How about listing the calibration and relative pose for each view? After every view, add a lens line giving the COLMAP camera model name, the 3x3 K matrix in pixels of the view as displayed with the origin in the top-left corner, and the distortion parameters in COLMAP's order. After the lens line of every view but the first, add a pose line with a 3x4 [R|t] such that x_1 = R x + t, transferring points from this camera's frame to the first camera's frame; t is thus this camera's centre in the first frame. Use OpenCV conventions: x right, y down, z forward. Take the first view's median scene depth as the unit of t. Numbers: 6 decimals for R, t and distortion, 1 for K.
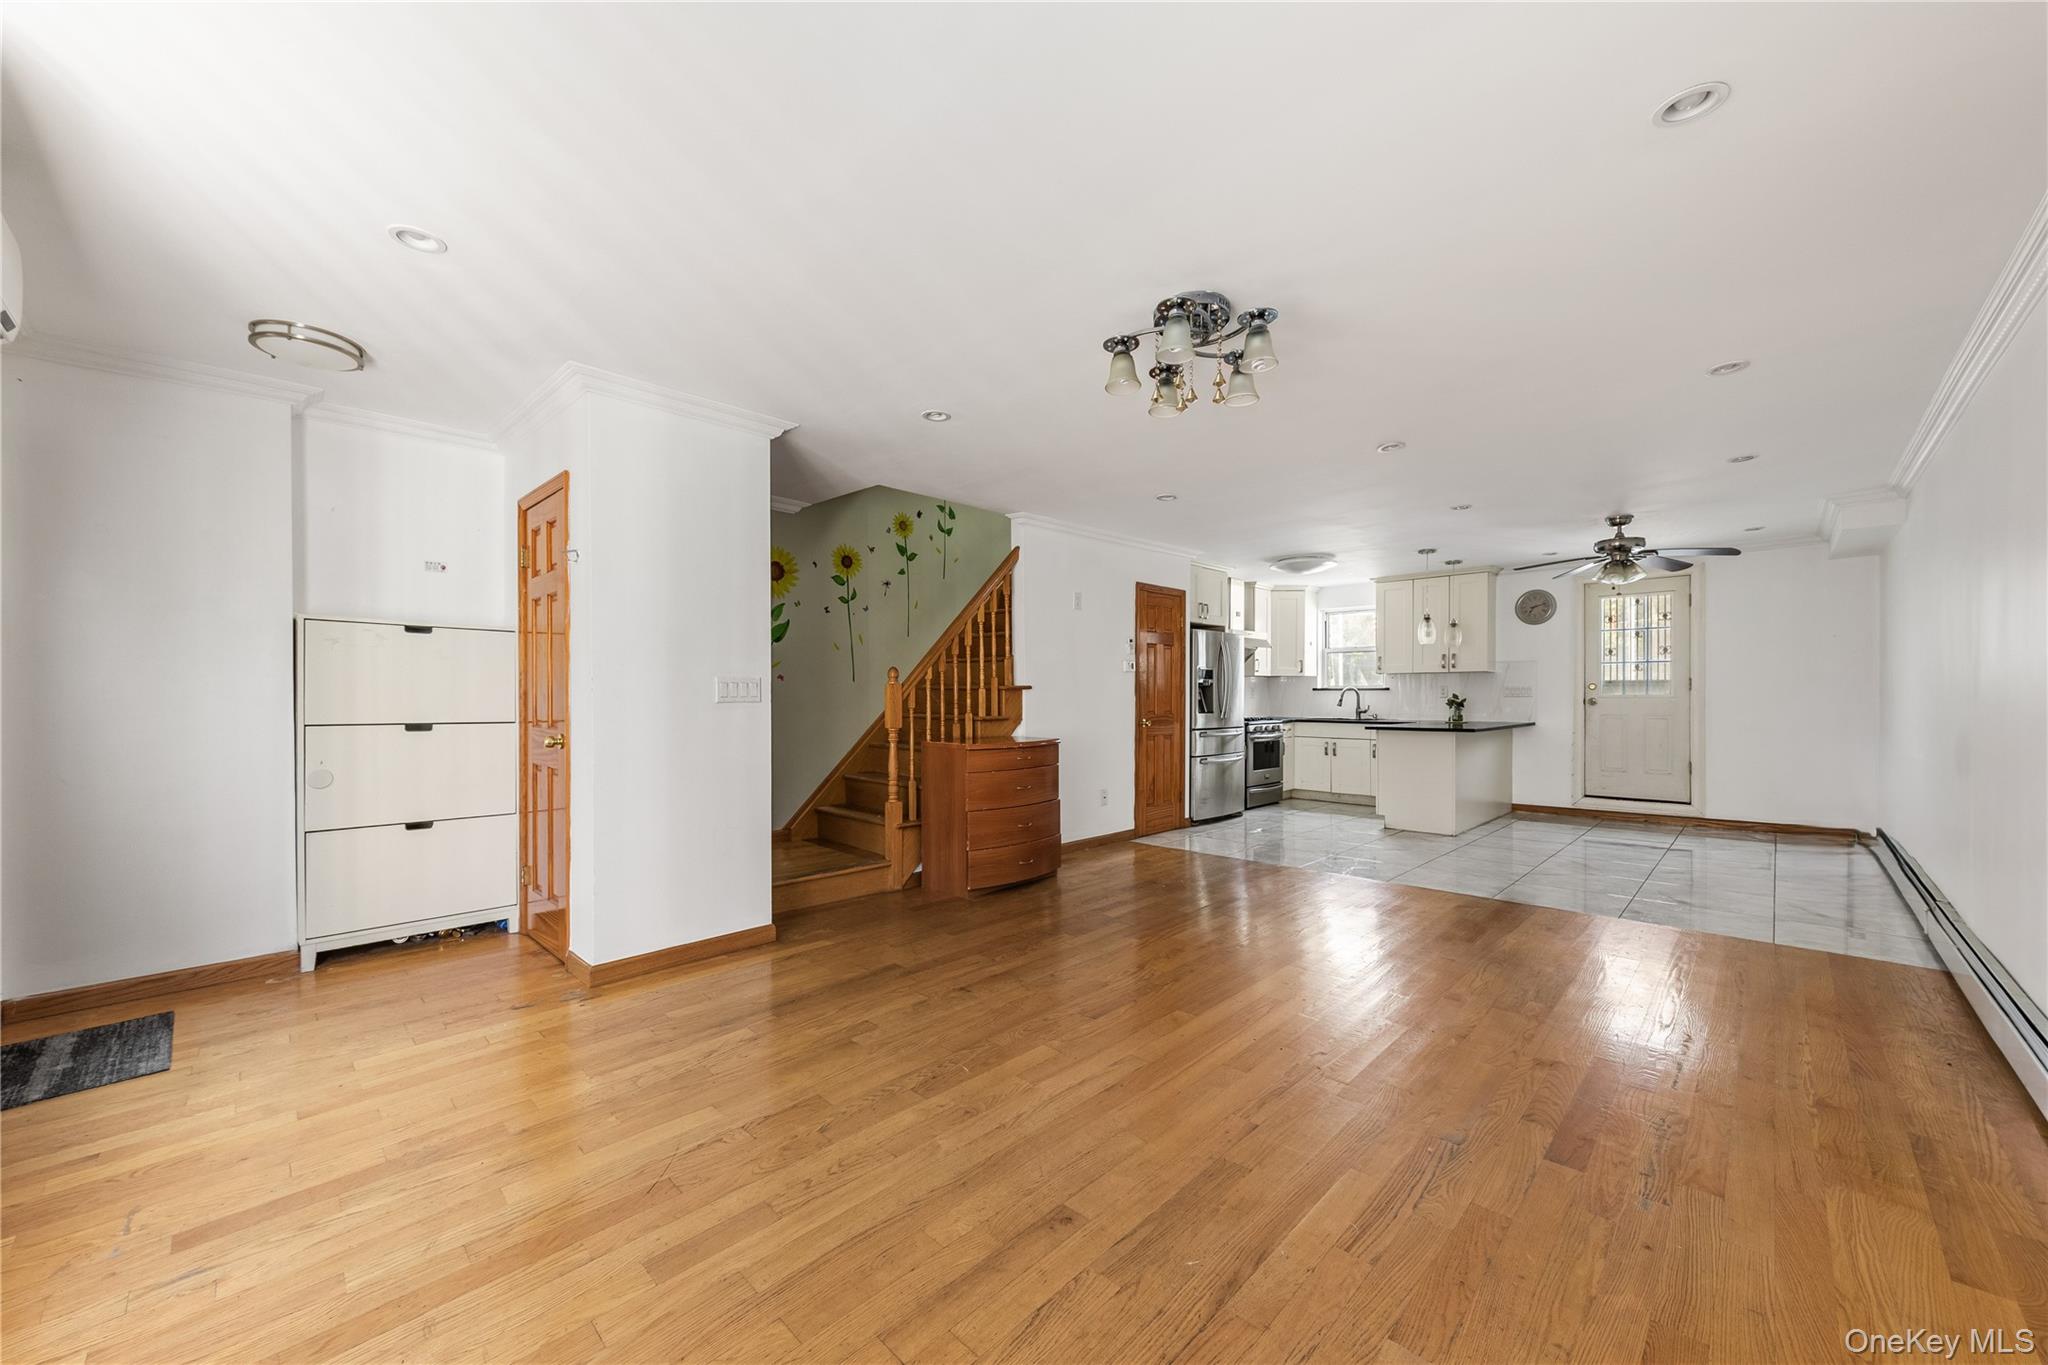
lens RADIAL K [[790.0, 0, 1031.8], [0, 790.0, 692.6], [0, 0, 1]] dist [0.000456, 0.000205]
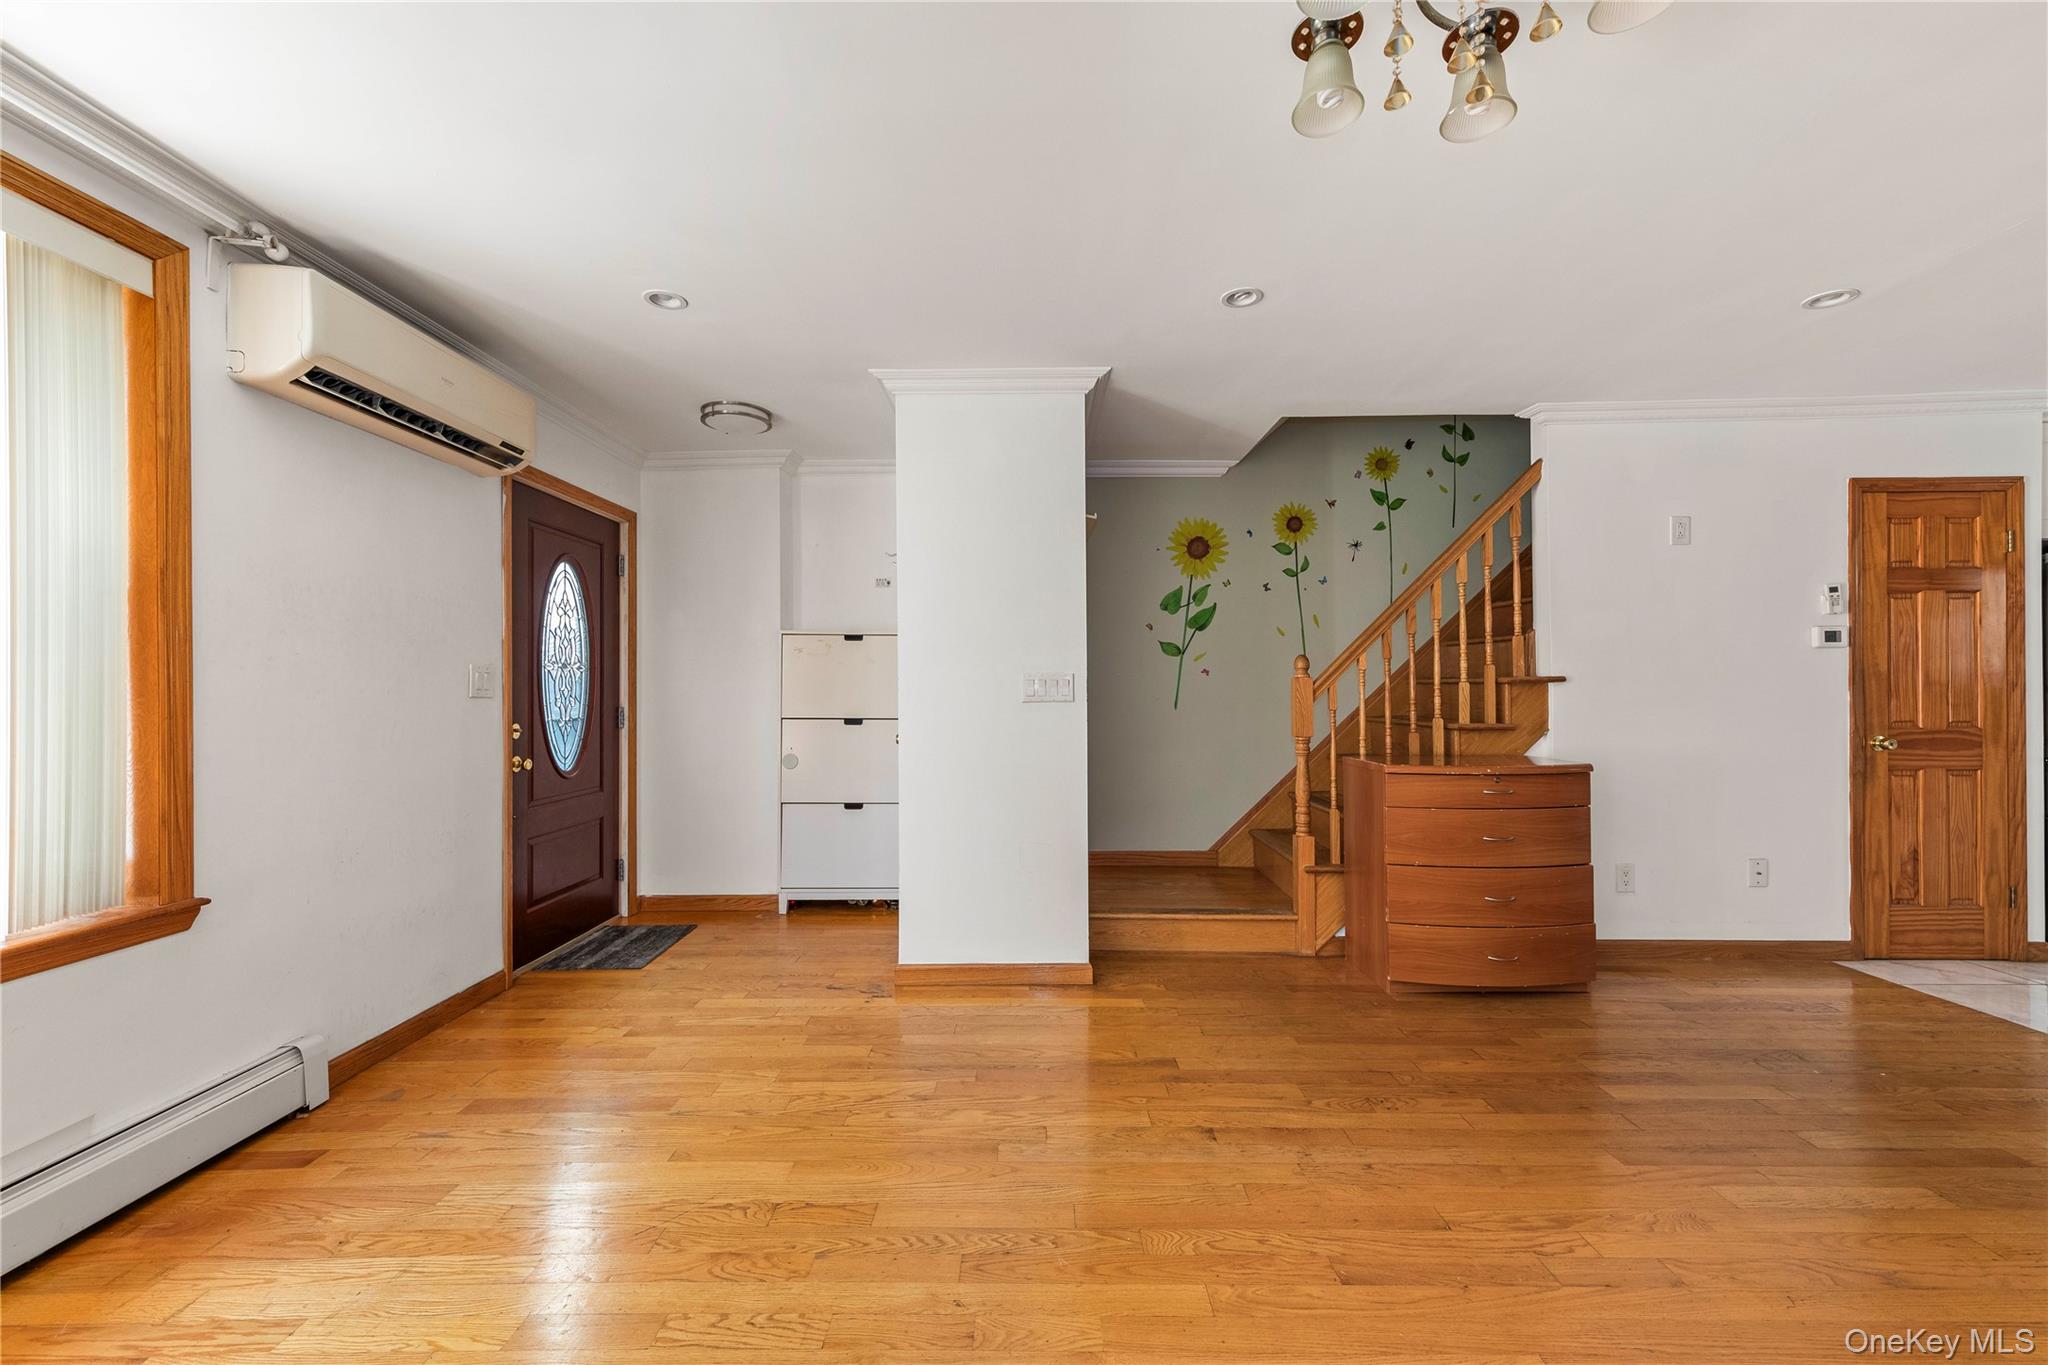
lens RADIAL K [[825.8, 0, 1024.0], [0, 825.8, 682.5], [0, 0, 1]] dist [0.007916, 0.000176]
pose [[0.676452, -0.010794, -0.736408, 0.218061], [0.006670, 0.999941, -0.008530, -0.001409], [0.736457, 0.000858, 0.676484, 0.269470]]
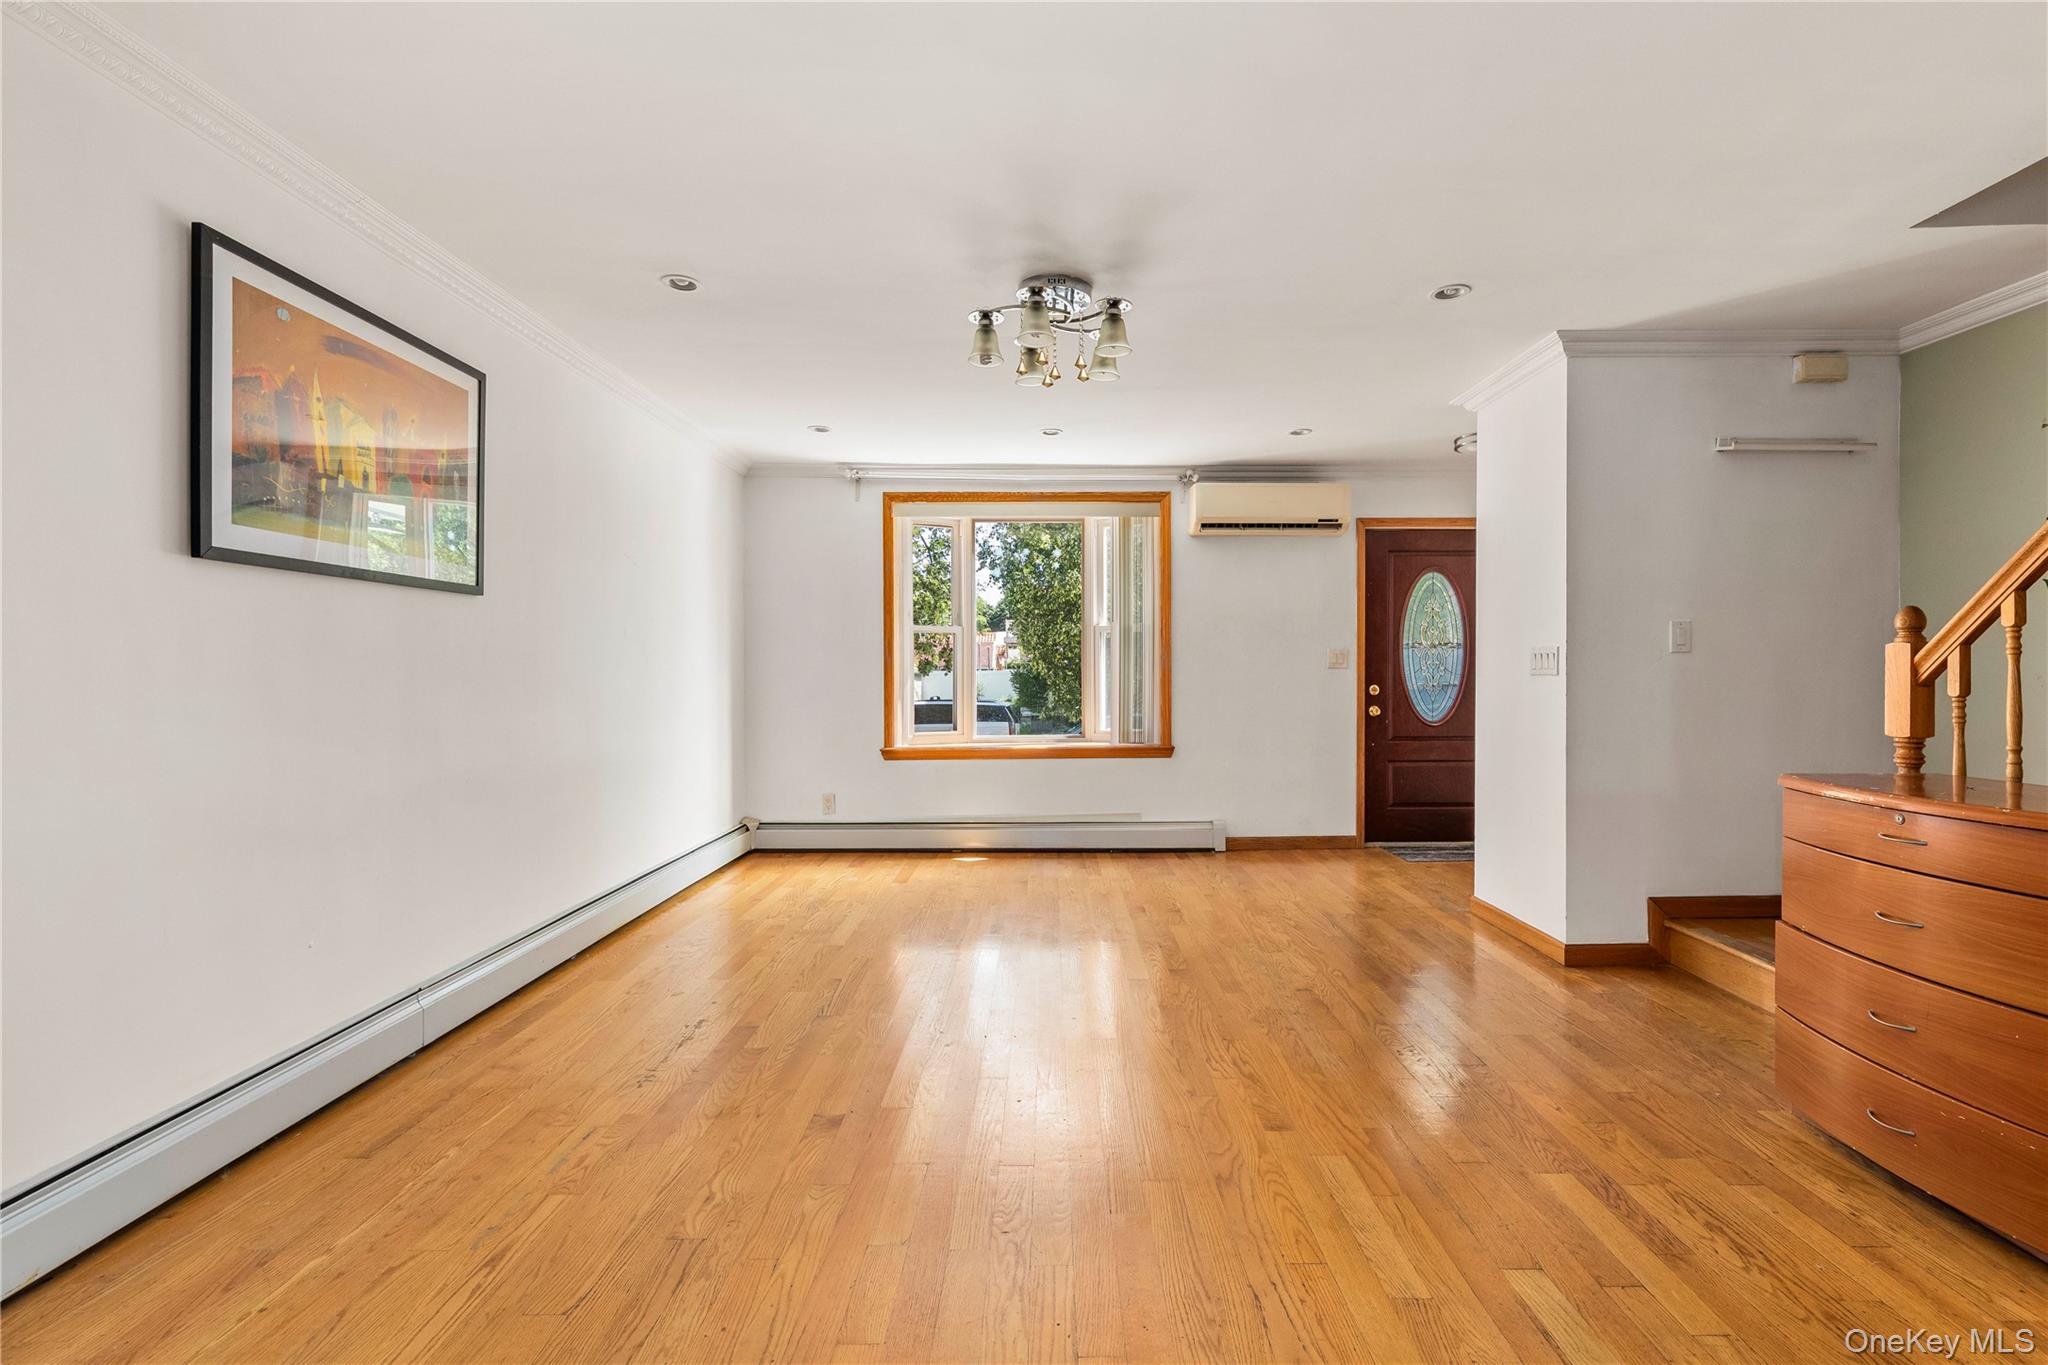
lens RADIAL K [[919.3, 0, 1024.0], [0, 919.3, 682.5], [0, 0, 1]] dist [-0.000442, -0.000011]
pose [[-0.749081, 0.012623, -0.662358, 0.567595], [0.004731, 0.999895, 0.013705, 0.002664], [0.662461, 0.007132, -0.749062, 1.044074]]
